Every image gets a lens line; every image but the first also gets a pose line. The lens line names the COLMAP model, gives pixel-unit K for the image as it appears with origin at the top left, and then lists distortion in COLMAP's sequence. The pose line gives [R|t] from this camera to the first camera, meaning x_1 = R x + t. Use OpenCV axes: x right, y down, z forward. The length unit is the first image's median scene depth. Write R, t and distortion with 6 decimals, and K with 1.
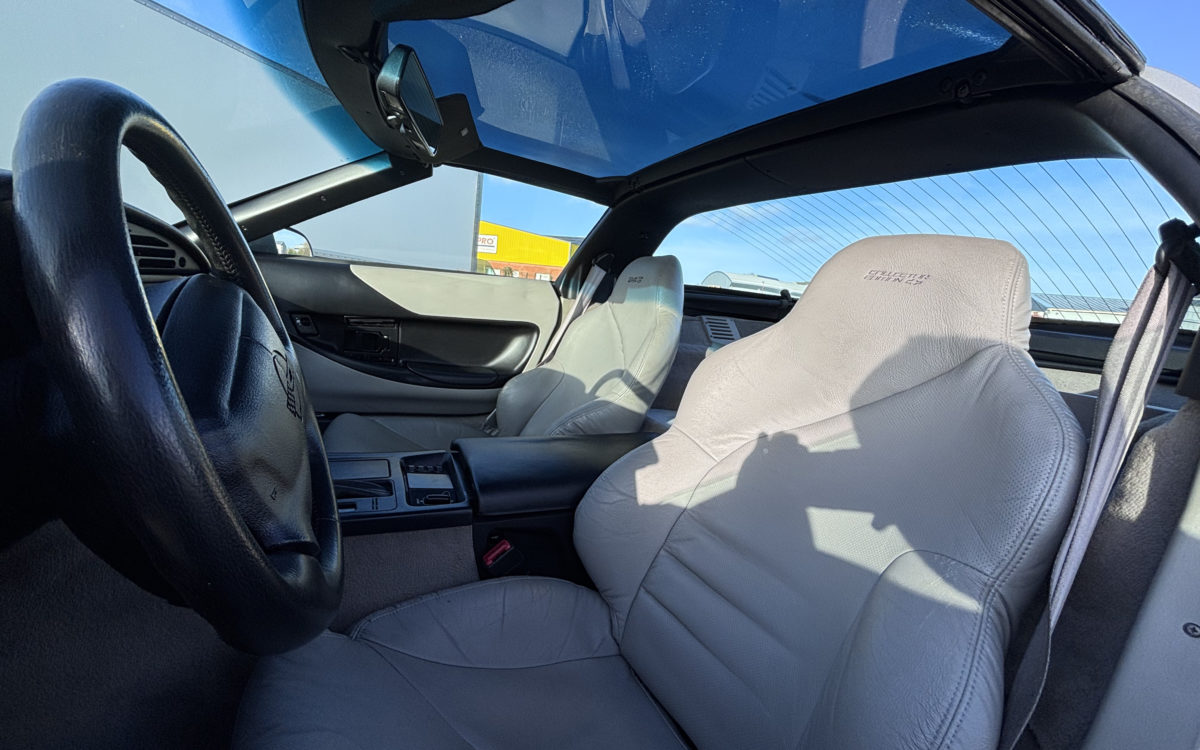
lens RADIAL K [[487.5, 0, 600.6], [0, 487.5, 362.4], [0, 0, 1]] dist [0.001229, 0.000100]
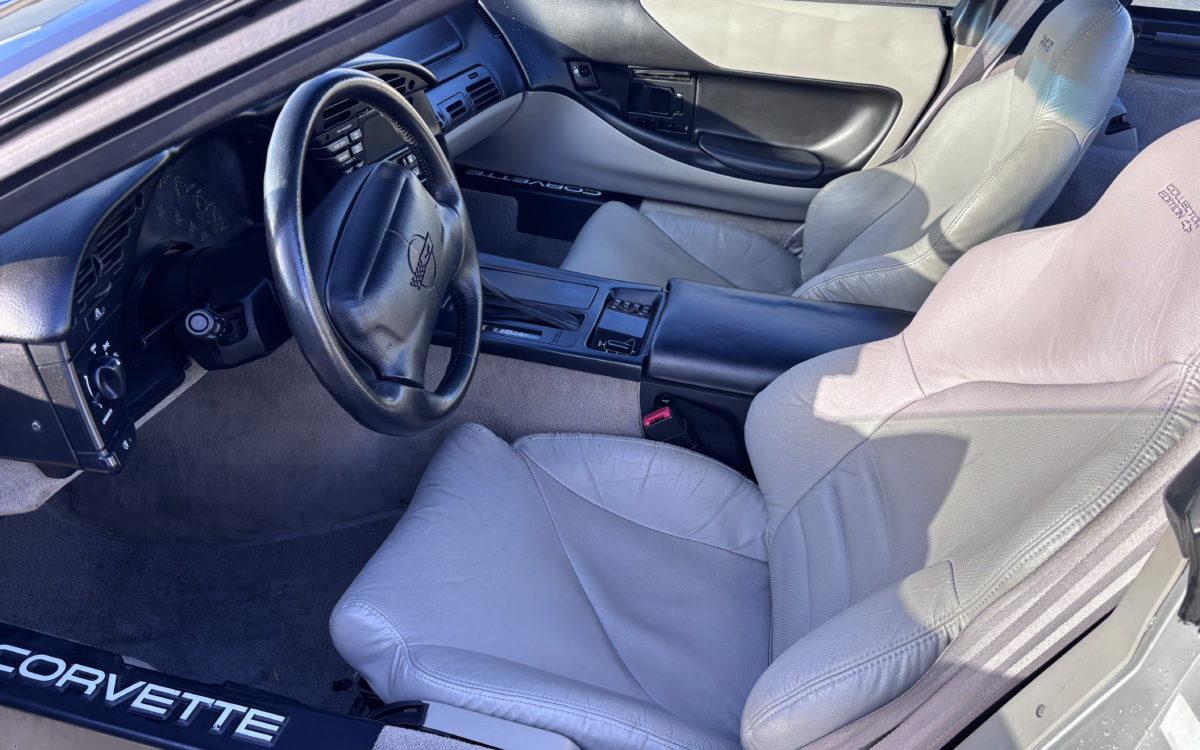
lens RADIAL K [[903.6, 0, 592.0], [0, 903.6, 374.9], [0, 0, 1]] dist [0.029030, -0.012253]
pose [[0.778676, 0.274677, -0.564107, 0.586905], [-0.053693, 0.924955, 0.376265, -0.300623], [0.625125, -0.262700, 0.734988, -0.302709]]
